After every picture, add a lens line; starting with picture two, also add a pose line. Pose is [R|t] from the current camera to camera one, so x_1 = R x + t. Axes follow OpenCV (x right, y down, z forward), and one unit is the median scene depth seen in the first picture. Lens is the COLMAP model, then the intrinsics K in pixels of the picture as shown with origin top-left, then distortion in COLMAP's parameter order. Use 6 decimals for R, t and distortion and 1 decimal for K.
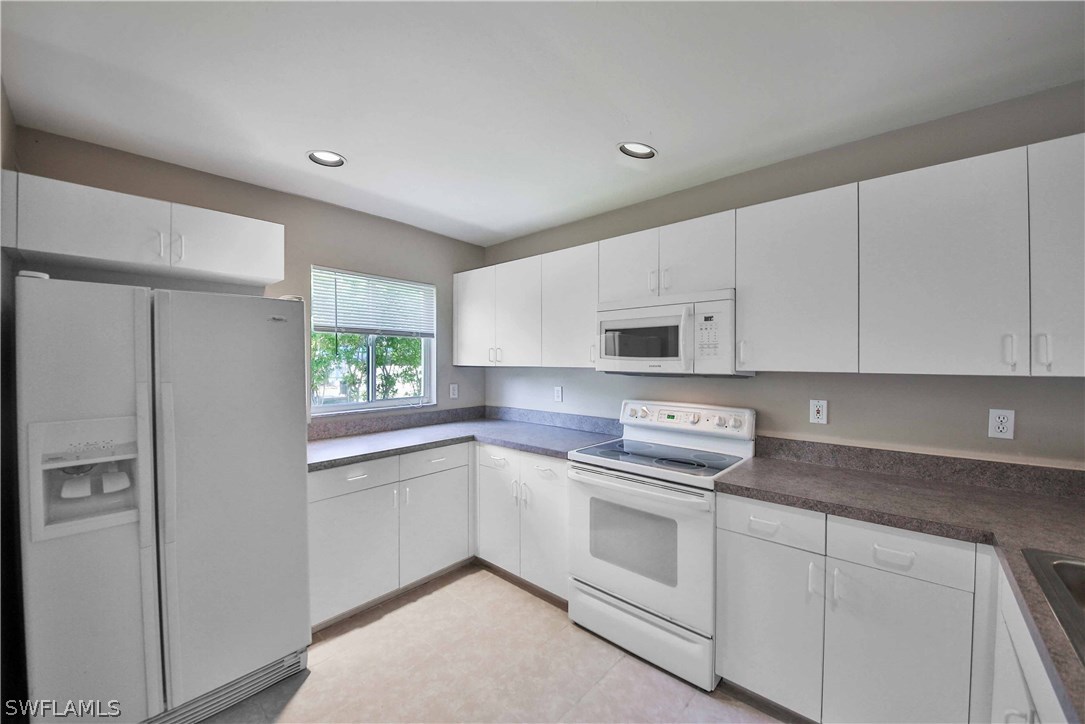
lens RADIAL K [[414.5, 0, 542.5], [0, 414.5, 362.0], [0, 0, 1]] dist [0.016721, -0.018692]
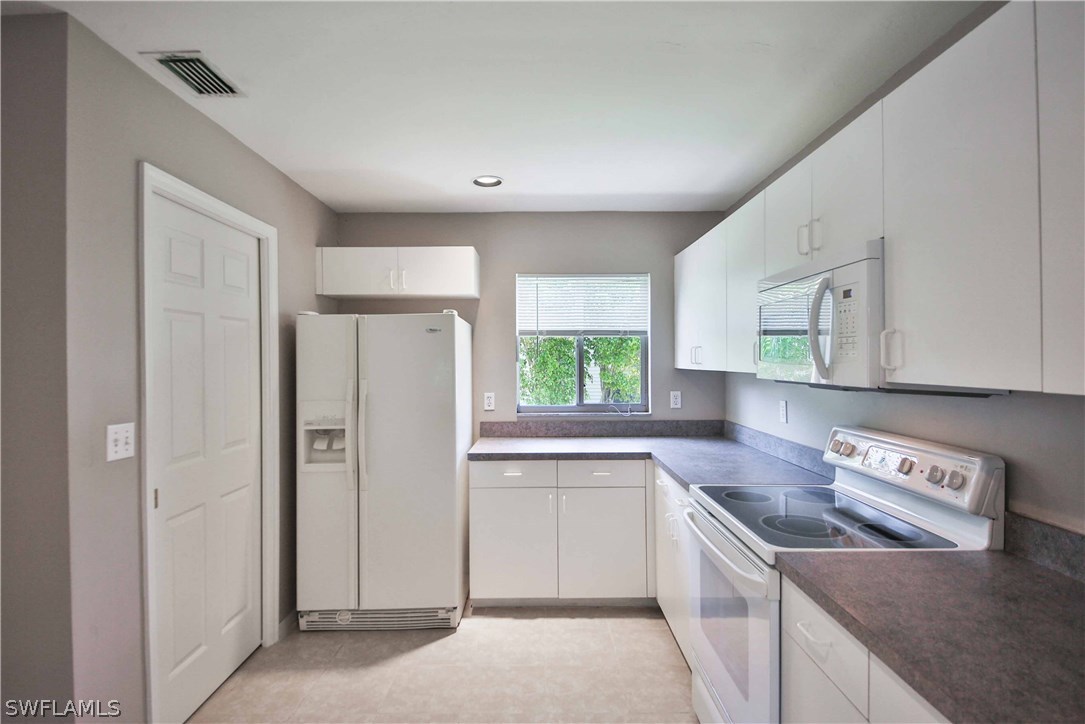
lens RADIAL K [[541.0, 0, 542.5], [0, 541.0, 362.0], [0, 0, 1]] dist [0.033412, -0.040243]
pose [[0.668450, -0.001068, -0.743756, 0.573296], [-0.000057, 0.999999, -0.001487, -0.004239], [0.743757, 0.001037, 0.668449, 0.125841]]
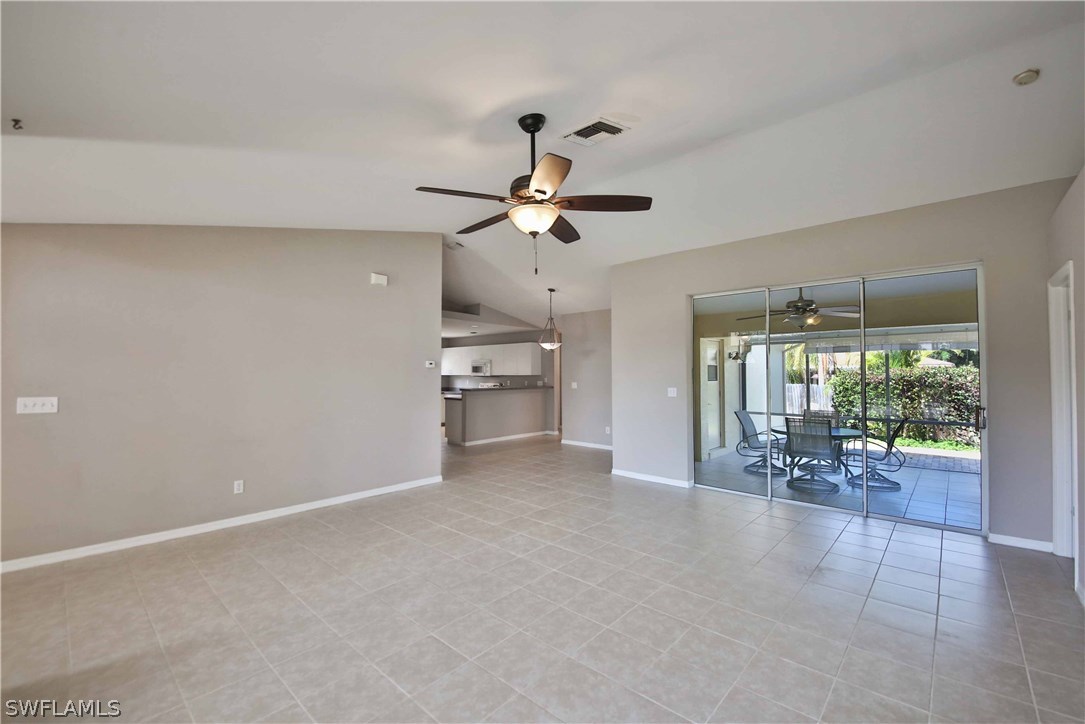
lens RADIAL K [[458.4, 0, 542.5], [0, 458.4, 362.0], [0, 0, 1]] dist [0.000647, -0.000398]
pose [[0.999949, -0.003069, -0.009593, 0.963286], [0.002778, 0.999540, -0.030215, 0.026487], [0.009682, 0.030187, 0.999497, -3.987278]]
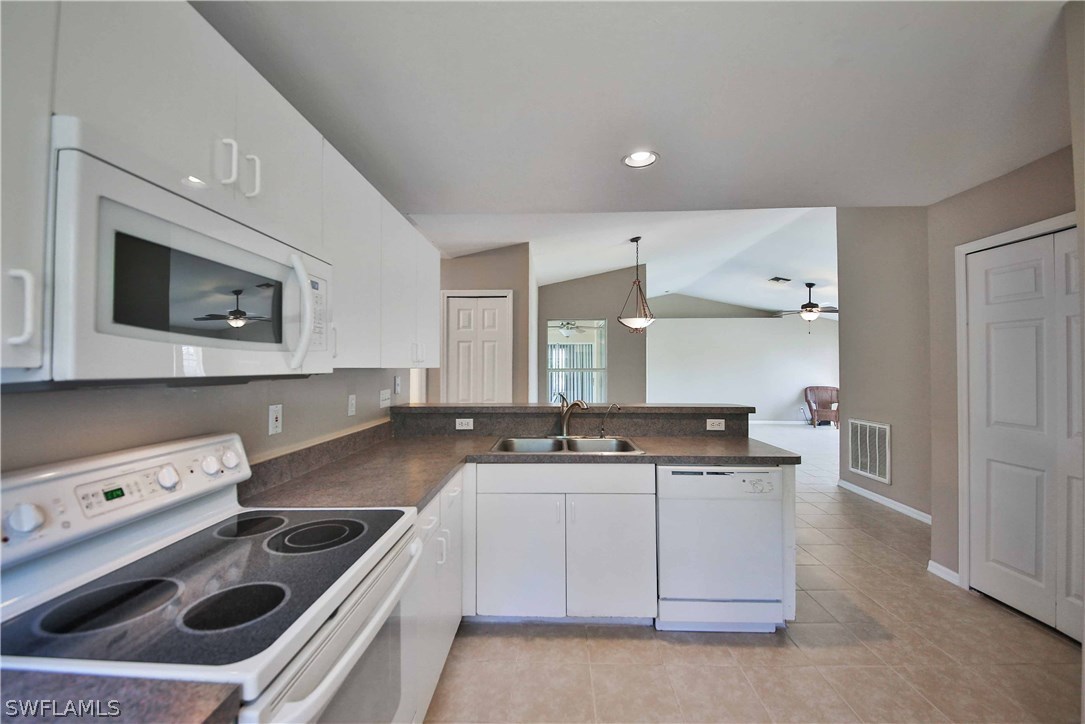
lens RADIAL K [[414.5, 0, 542.5], [0, 414.5, 362.0], [0, 0, 1]] dist [0.016721, -0.018692]
pose [[-0.638138, 0.009330, 0.769866, -0.250167], [0.008772, 0.999950, -0.004848, 0.013963], [-0.769872, 0.003660, -0.638188, 0.945995]]
